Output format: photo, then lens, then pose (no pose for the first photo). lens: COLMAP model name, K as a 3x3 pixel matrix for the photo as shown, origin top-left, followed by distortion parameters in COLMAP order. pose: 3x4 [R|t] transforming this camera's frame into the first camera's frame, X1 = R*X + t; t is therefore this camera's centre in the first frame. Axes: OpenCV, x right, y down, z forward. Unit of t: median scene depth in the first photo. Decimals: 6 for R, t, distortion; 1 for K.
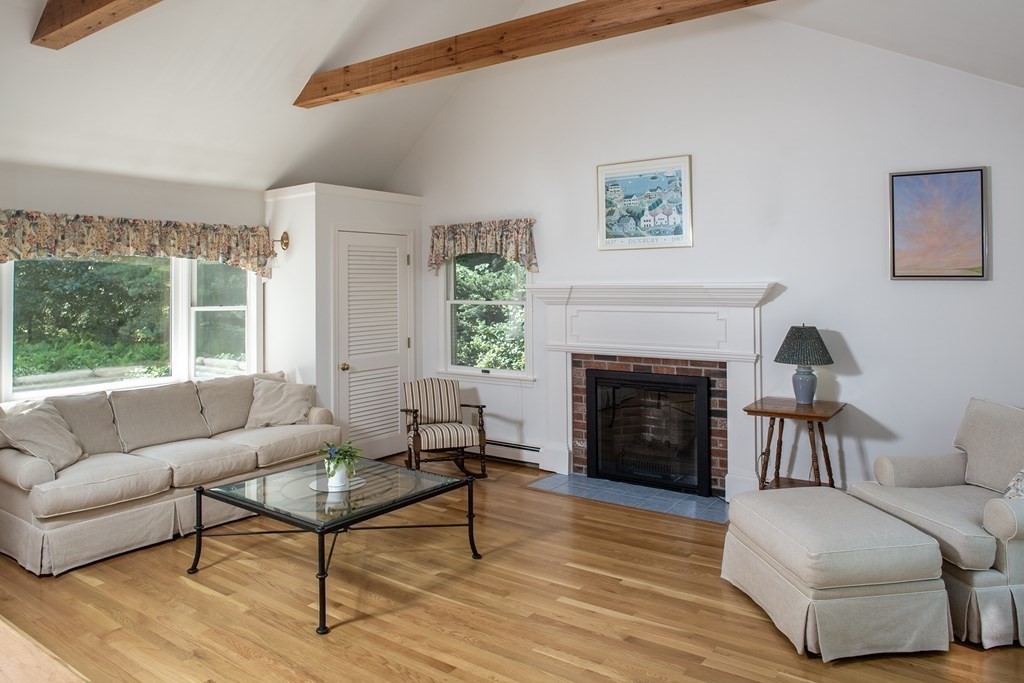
lens RADIAL K [[713.0, 0, 513.8], [0, 713.0, 347.9], [0, 0, 1]] dist [-0.050084, 0.012953]
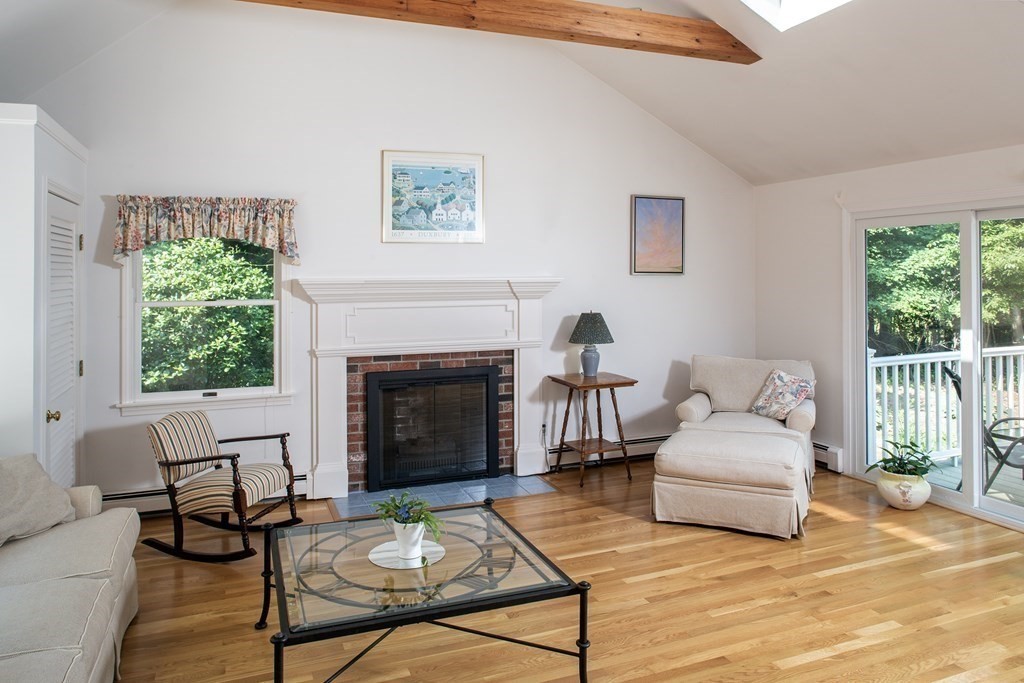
lens RADIAL K [[713.0, 0, 506.9], [0, 713.0, 337.8], [0, 0, 1]] dist [-0.050084, 0.012953]
pose [[0.535997, -0.068503, 0.841436, -0.607323], [0.077548, 0.996484, 0.031728, -0.032293], [-0.840651, 0.048245, 0.539424, 0.397018]]
